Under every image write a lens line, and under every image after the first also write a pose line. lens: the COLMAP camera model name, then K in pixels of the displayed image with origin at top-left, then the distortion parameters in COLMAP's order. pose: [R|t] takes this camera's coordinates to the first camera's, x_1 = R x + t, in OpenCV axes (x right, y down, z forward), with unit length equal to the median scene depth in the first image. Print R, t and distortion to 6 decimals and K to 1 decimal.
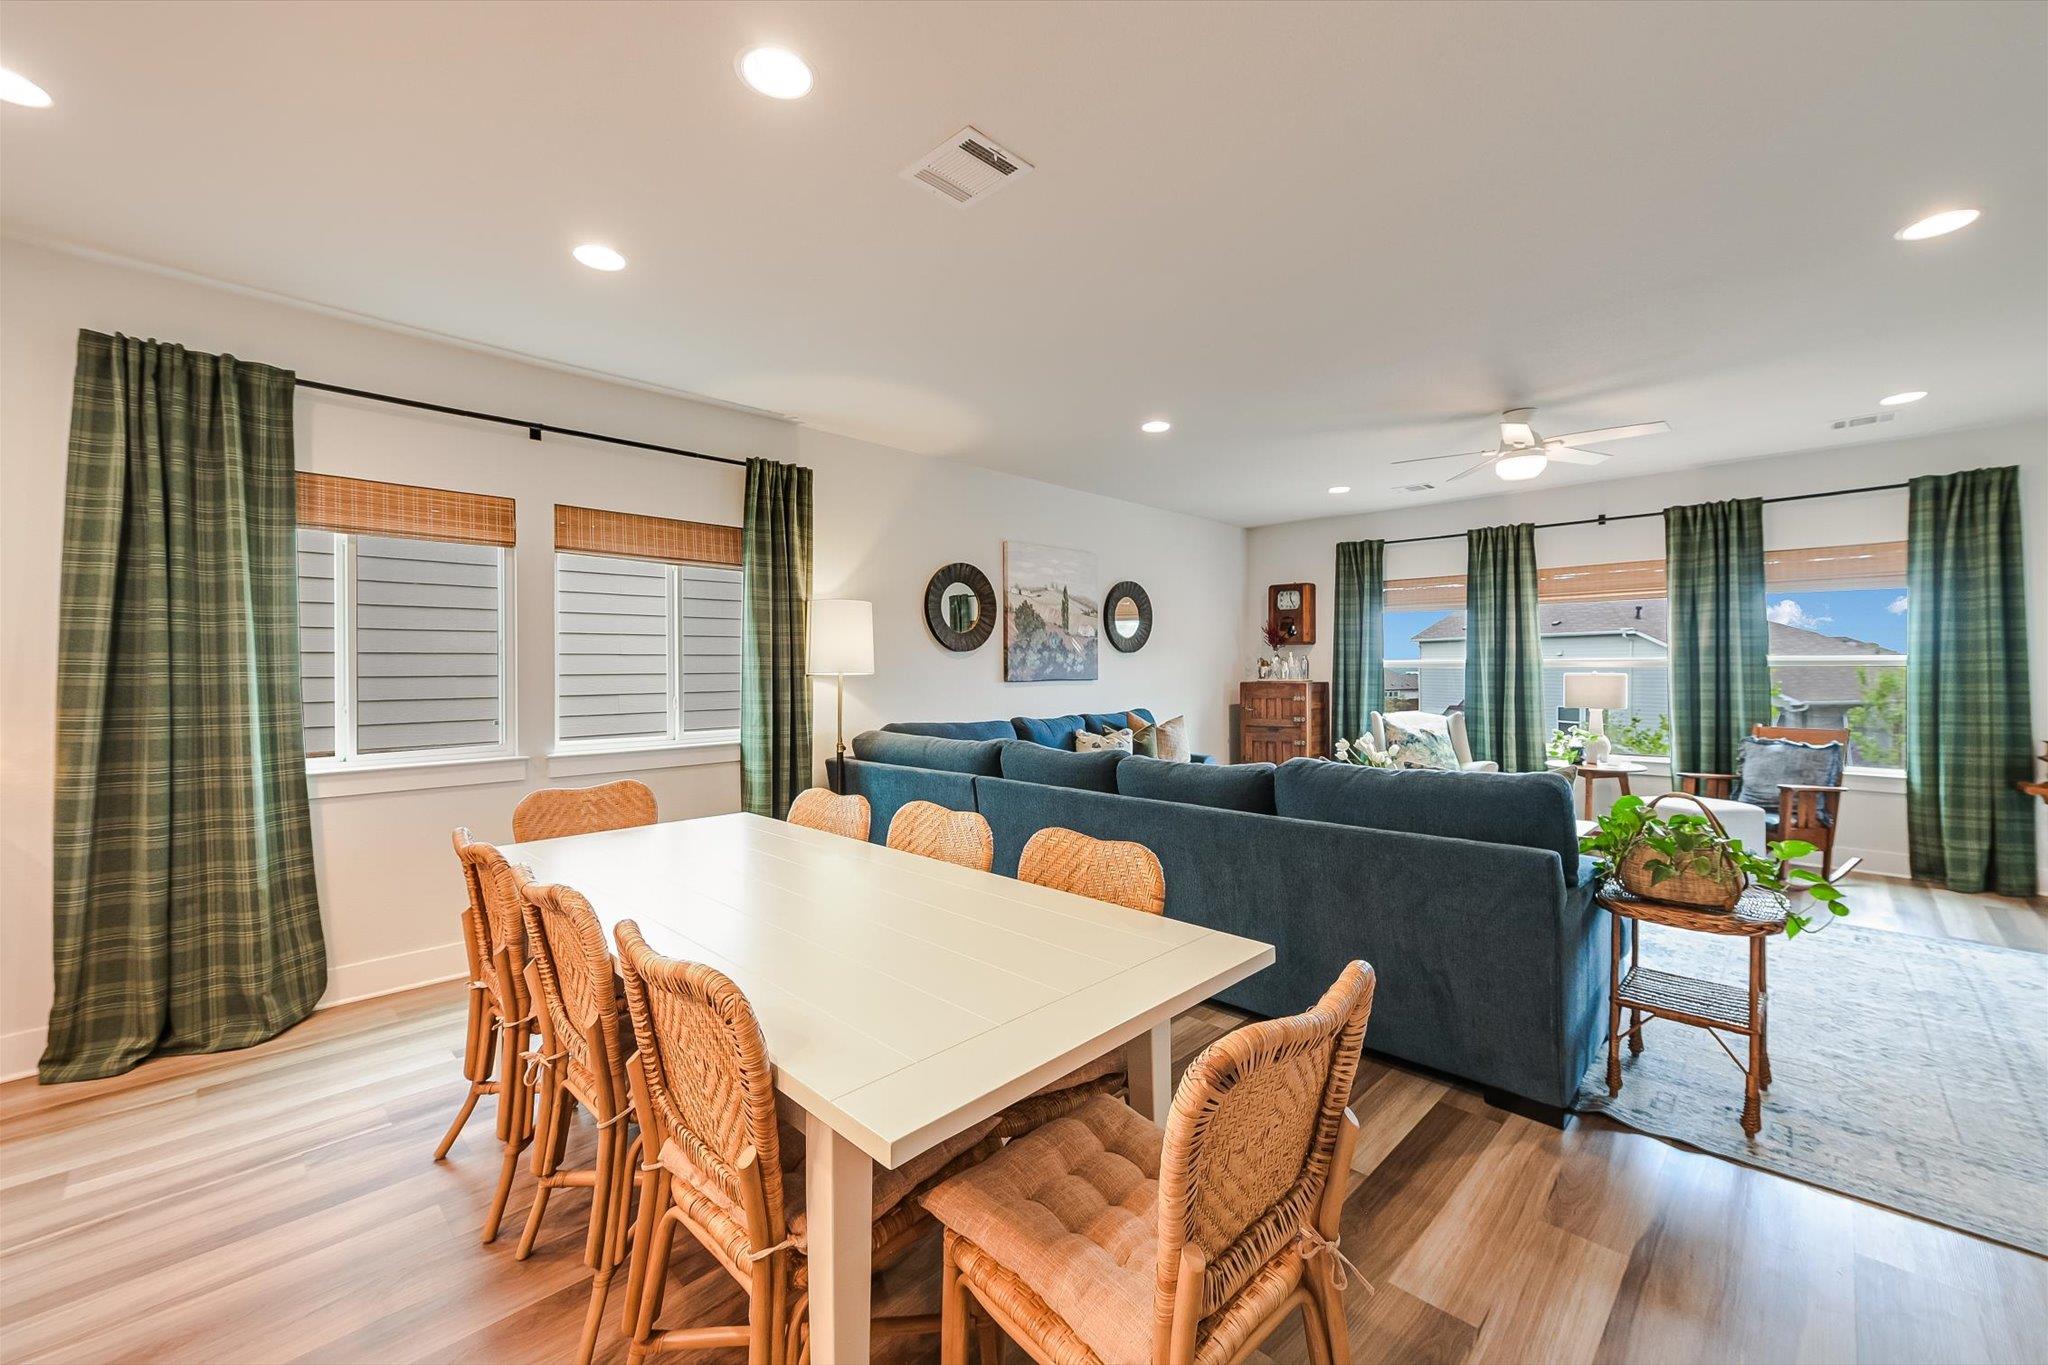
lens RADIAL K [[815.3, 0, 1007.0], [0, 815.3, 657.5], [0, 0, 1]] dist [0.001796, 0.000151]
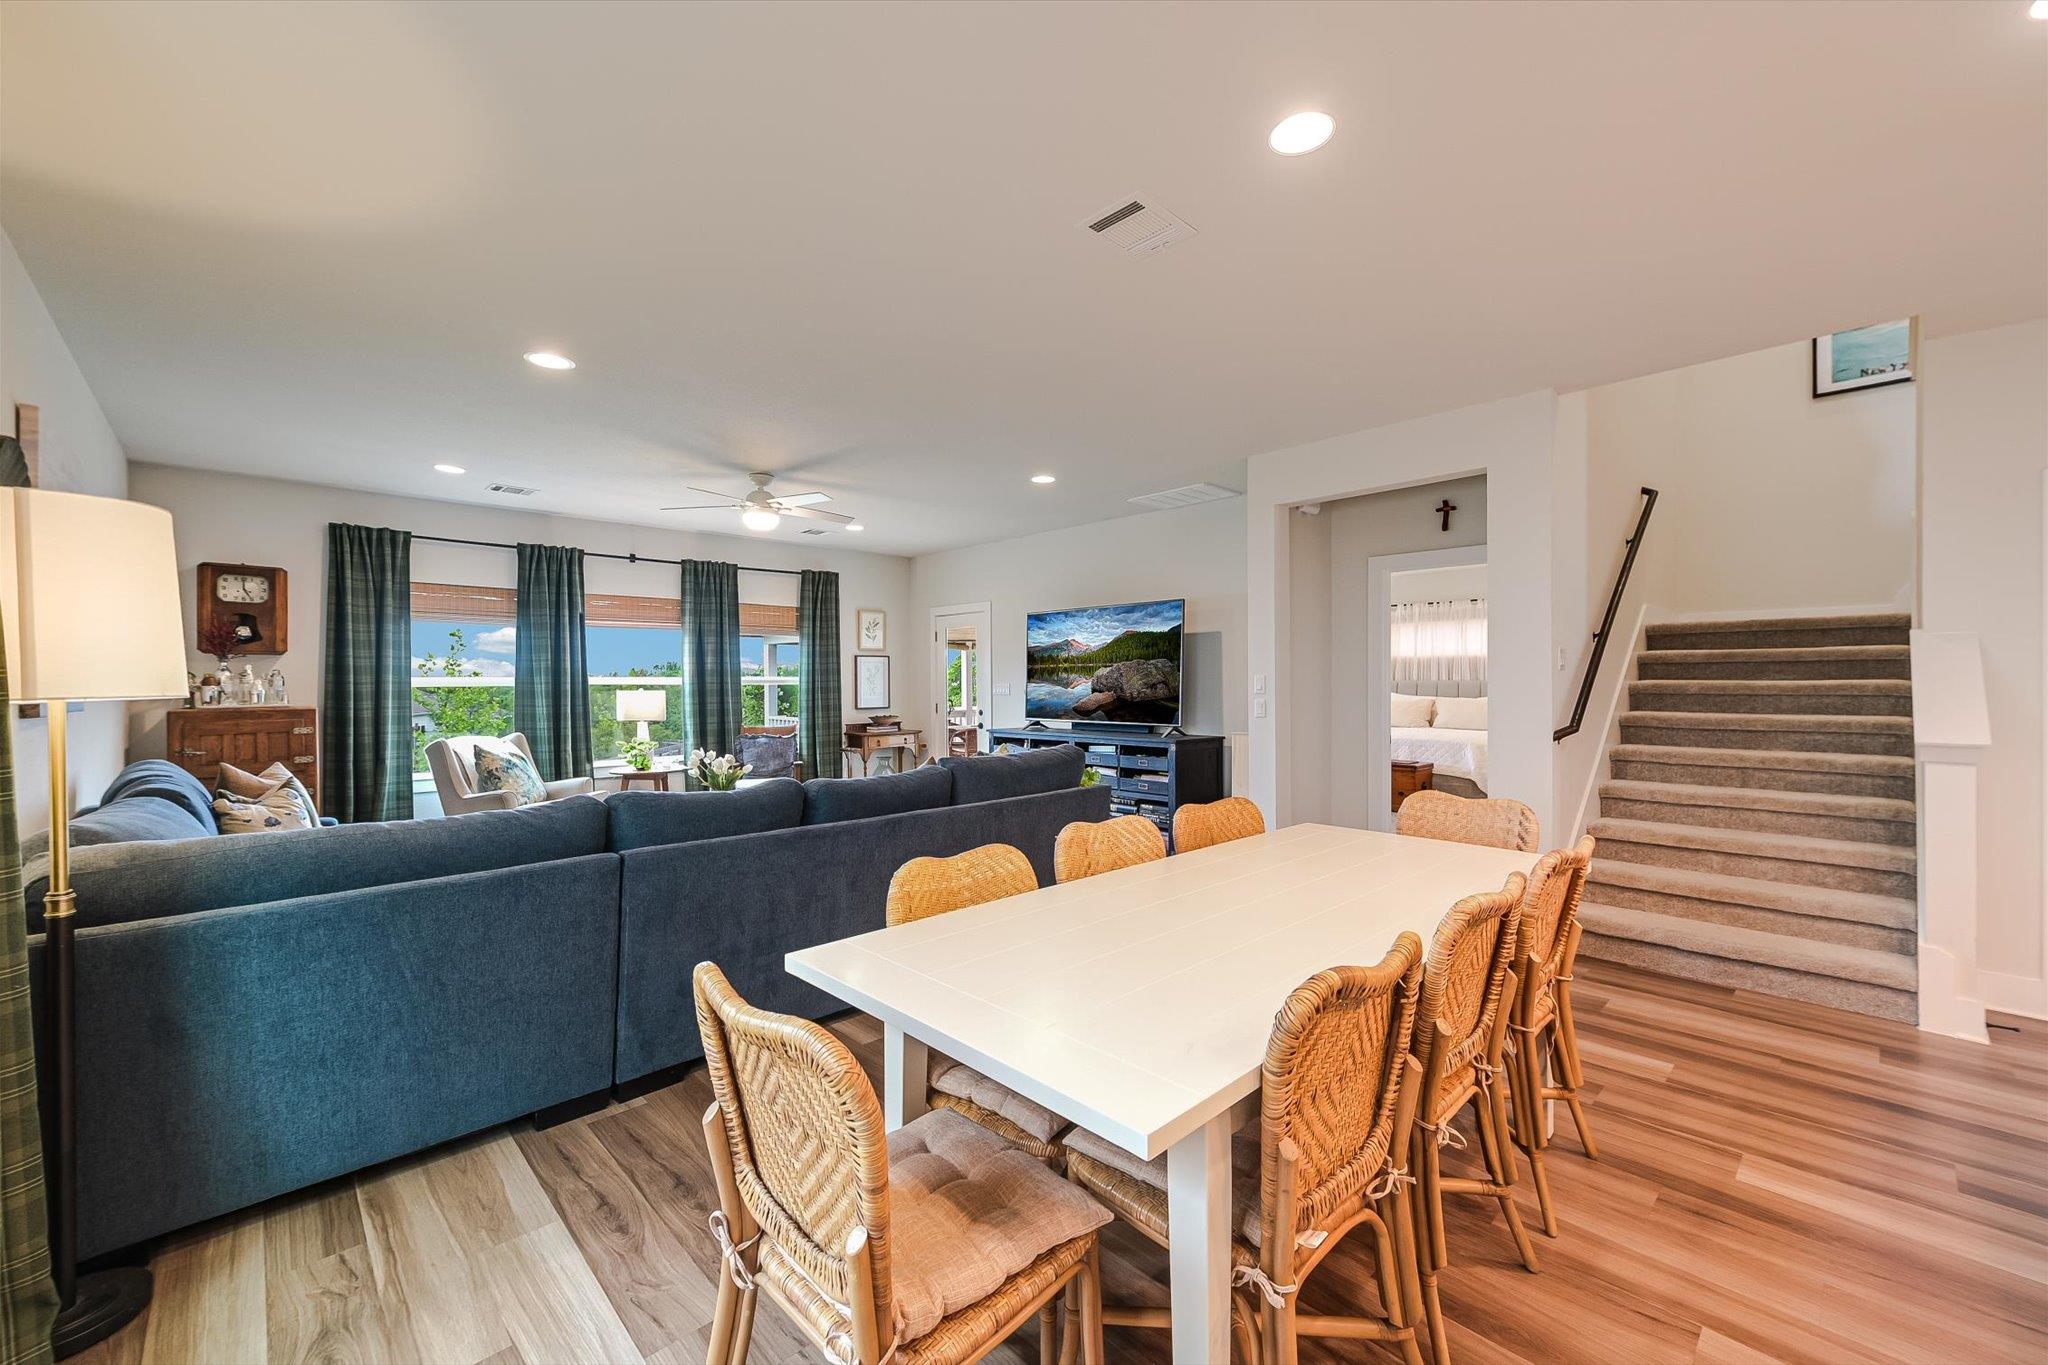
lens RADIAL K [[821.4, 0, 1024.0], [0, 821.4, 682.5], [0, 0, 1]] dist [0.001987, 0.000173]
pose [[0.010314, 0.002552, 0.999944, -0.403798], [-0.006779, 0.999974, -0.002482, 0.006268], [-0.999924, -0.006753, 0.010331, 0.405657]]
